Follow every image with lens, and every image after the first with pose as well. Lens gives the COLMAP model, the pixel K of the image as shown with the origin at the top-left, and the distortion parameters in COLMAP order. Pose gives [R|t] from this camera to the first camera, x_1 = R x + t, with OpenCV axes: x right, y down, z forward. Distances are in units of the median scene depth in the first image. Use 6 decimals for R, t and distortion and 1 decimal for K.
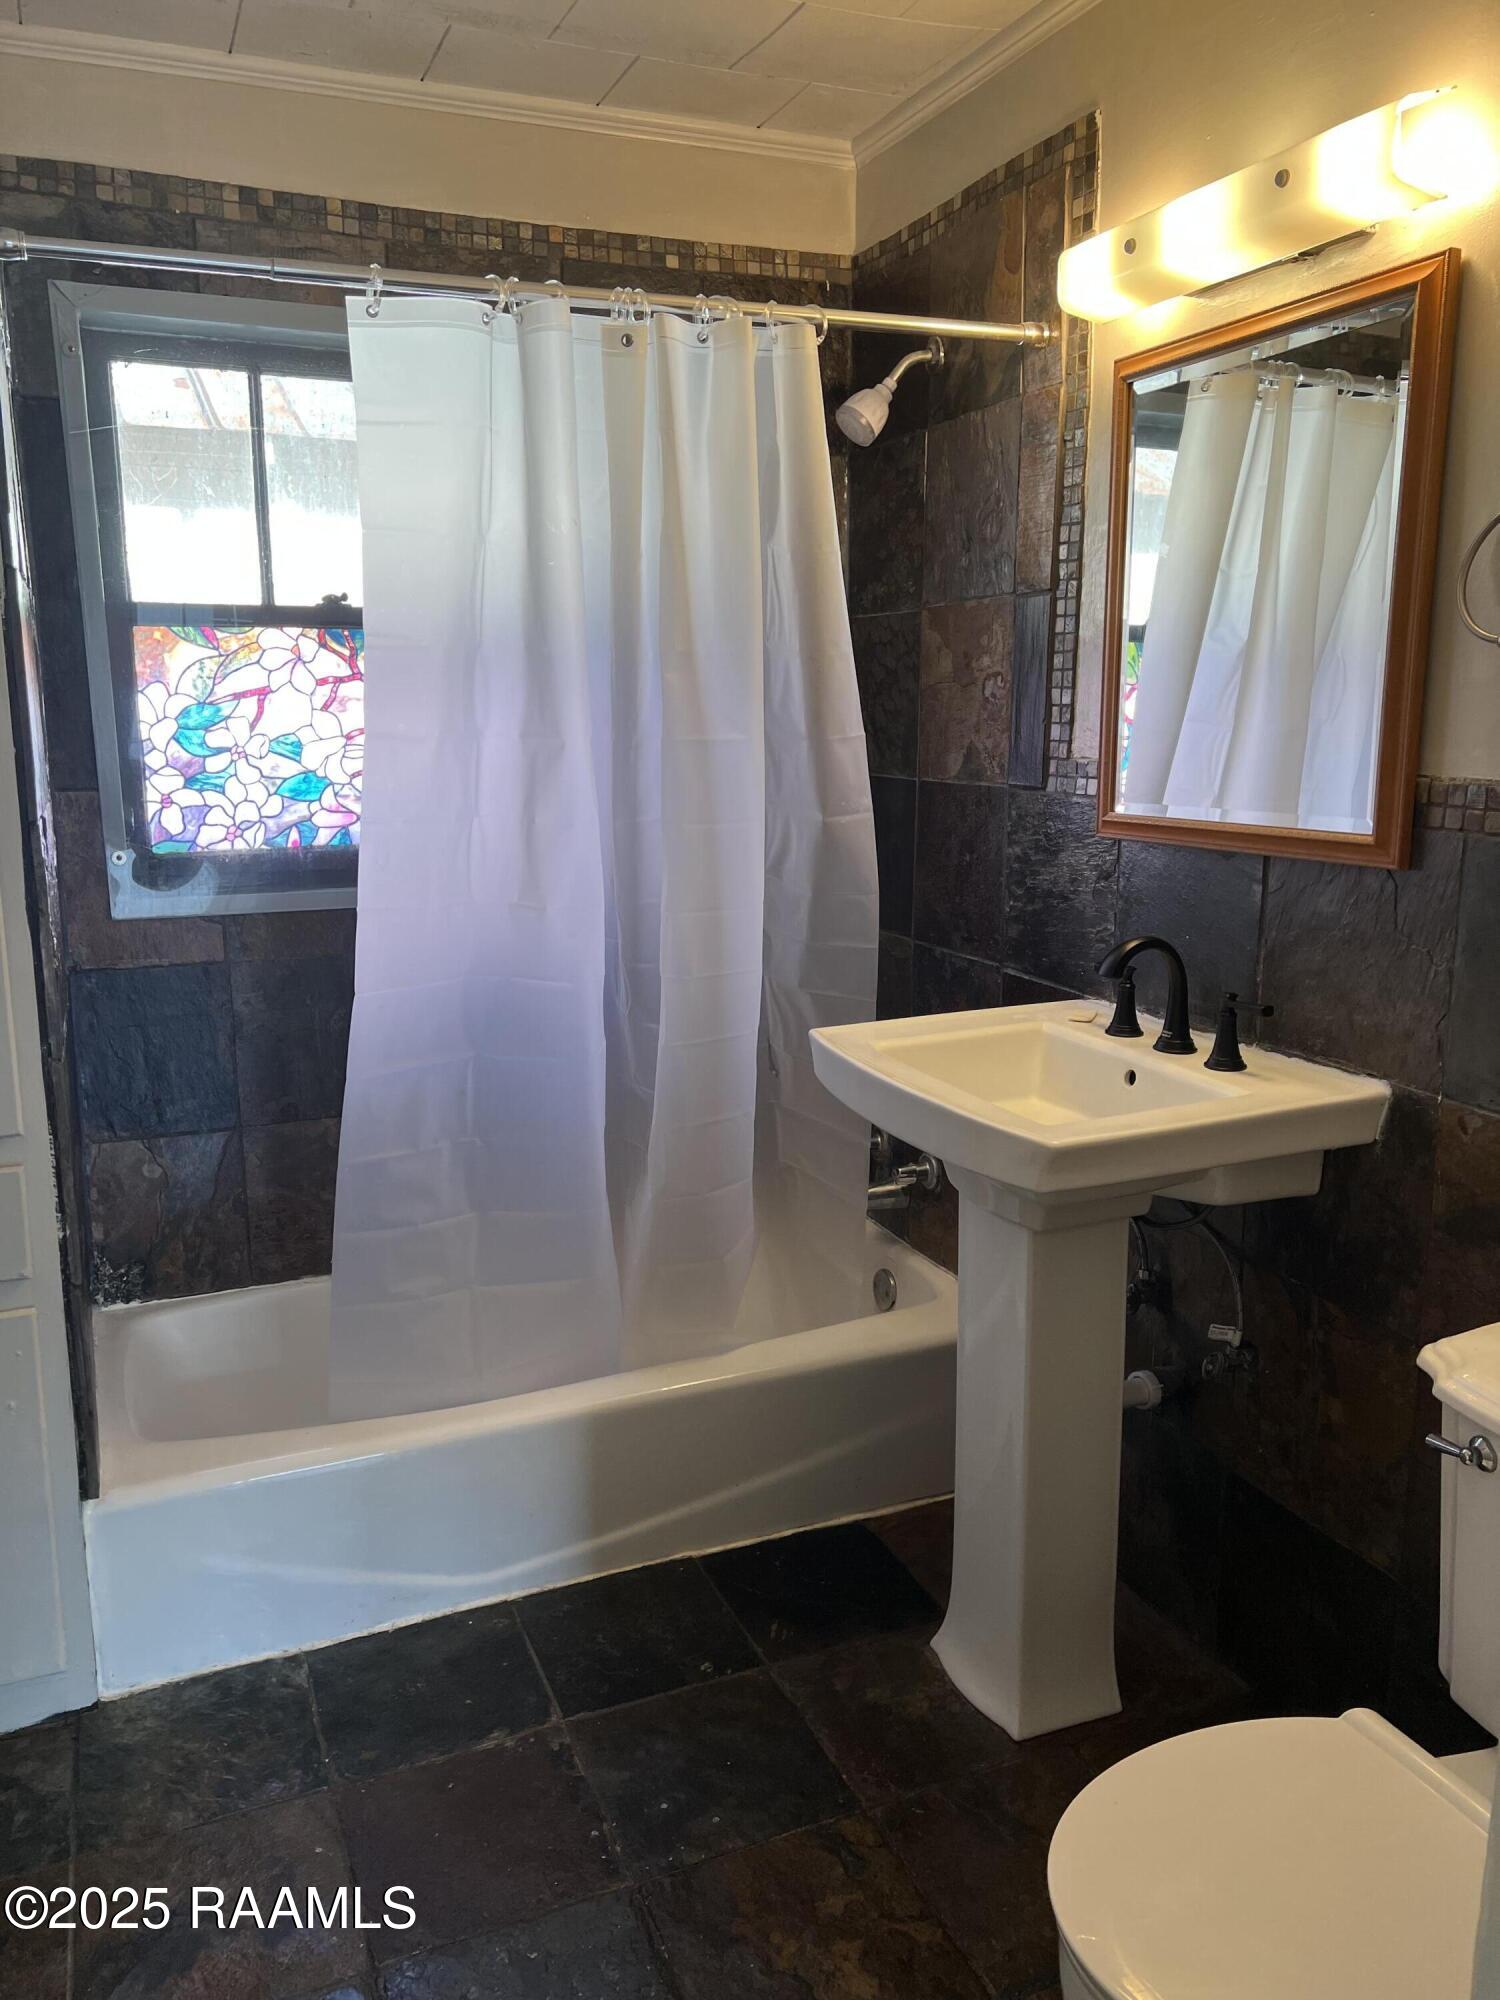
lens RADIAL K [[1498.0, 0, 749.1], [0, 1498.0, 993.4], [0, 0, 1]] dist [0.047097, -0.058378]
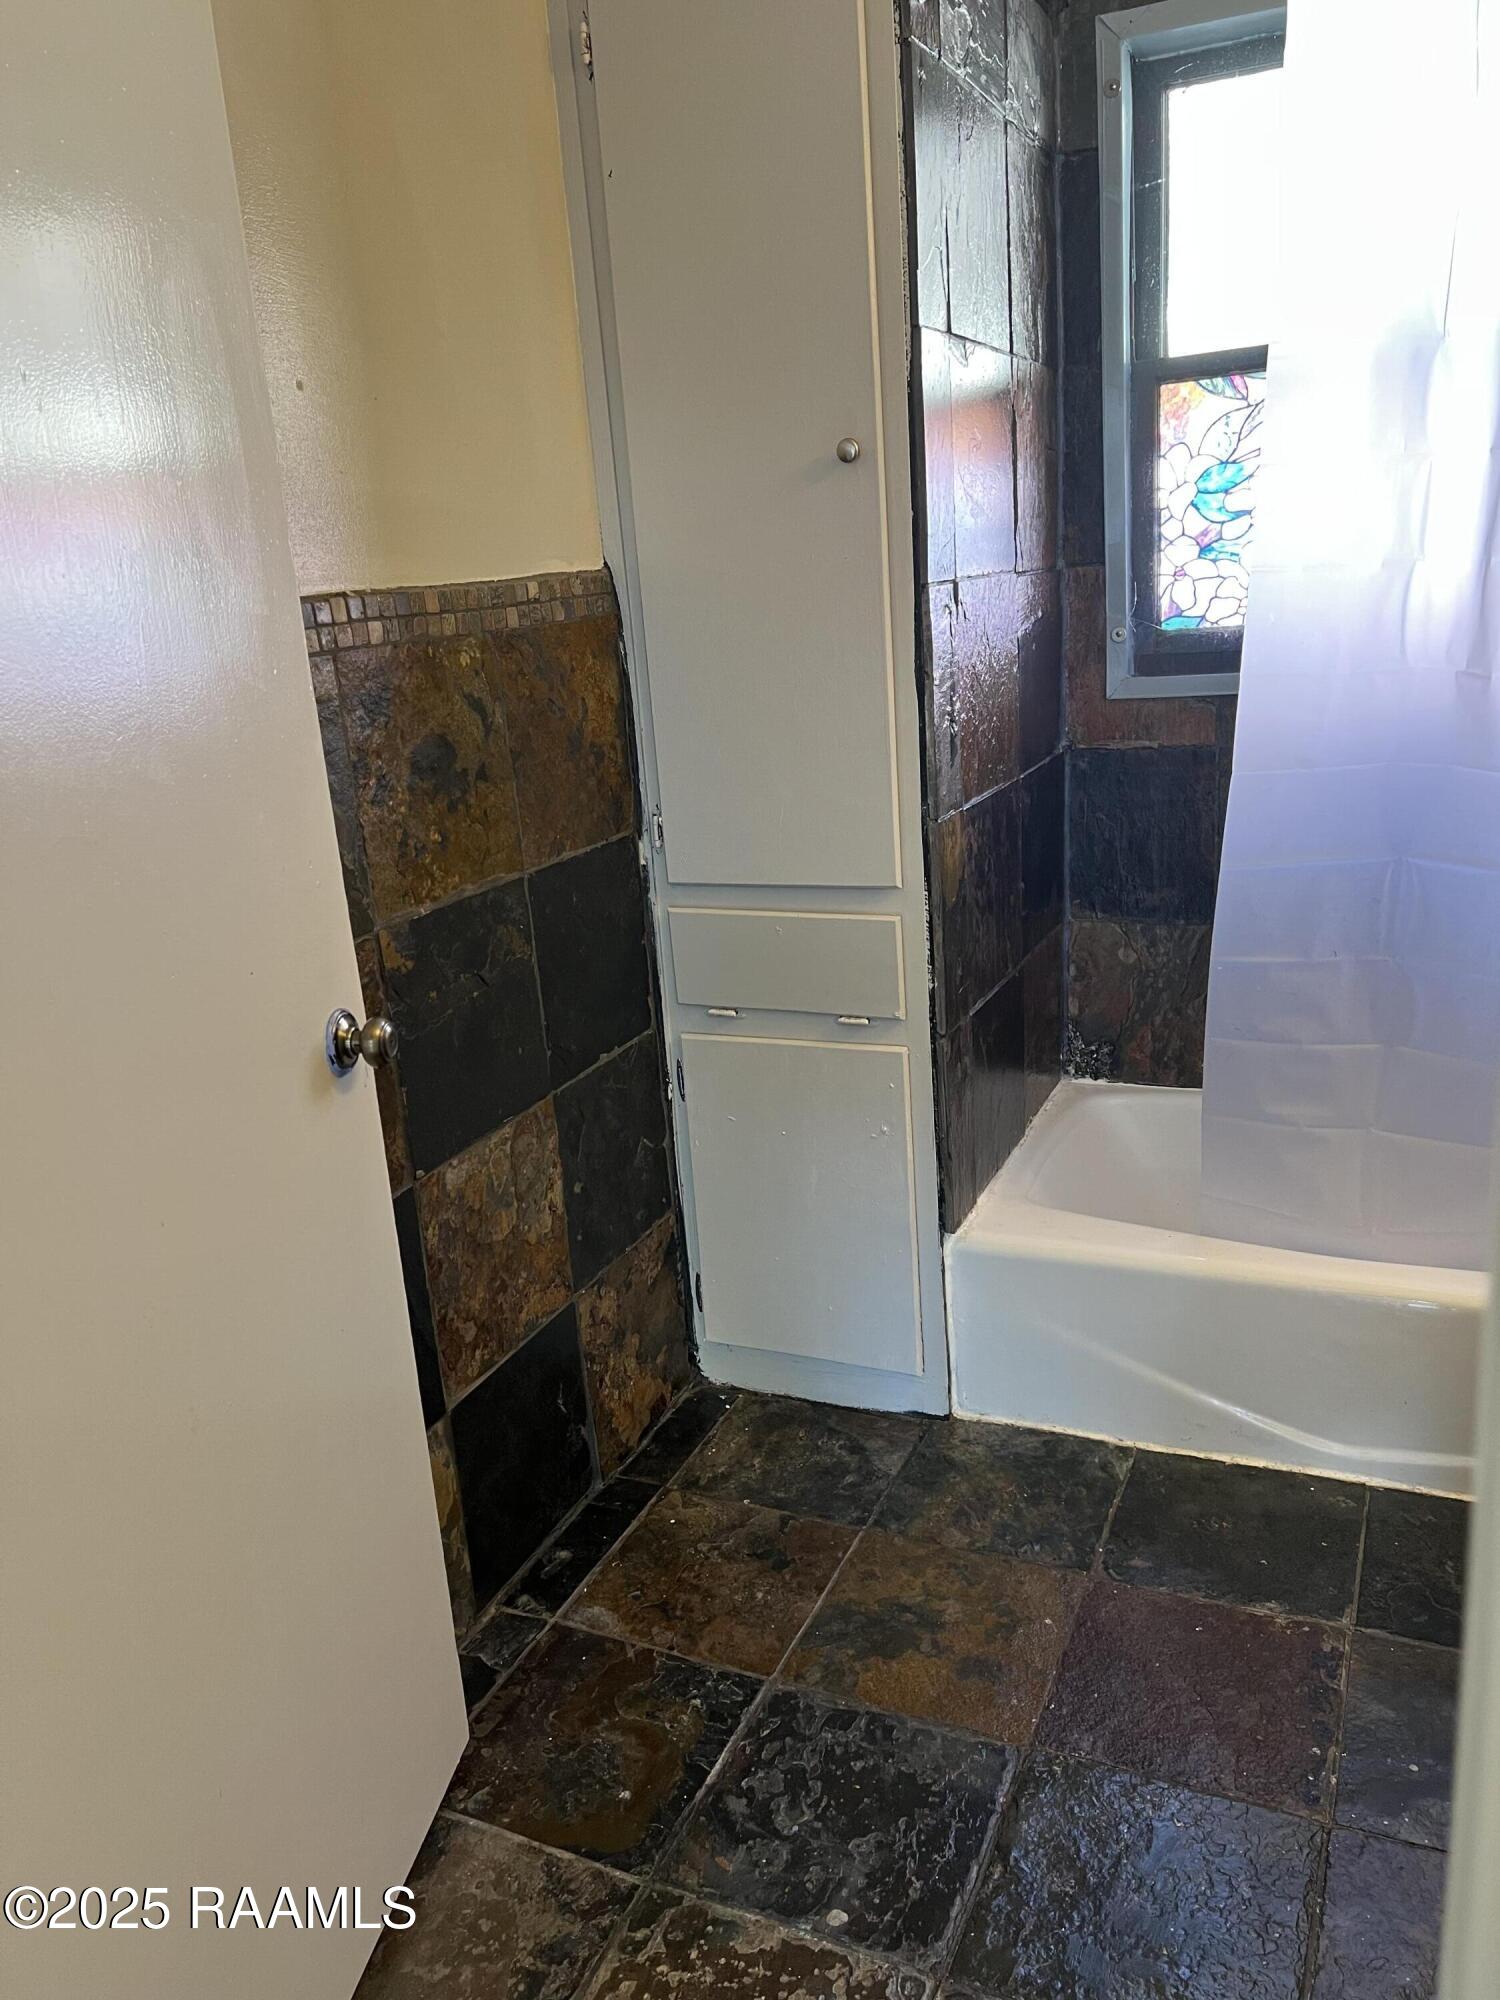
lens RADIAL K [[1498.0, 0, 747.5], [0, 1498.0, 1017.0], [0, 0, 1]] dist [0.047097, -0.058378]
pose [[0.666448, 0.161220, -0.727912, 0.176105], [-0.065885, 0.985255, 0.157896, 0.016879], [0.742635, -0.057271, 0.667243, 0.144177]]
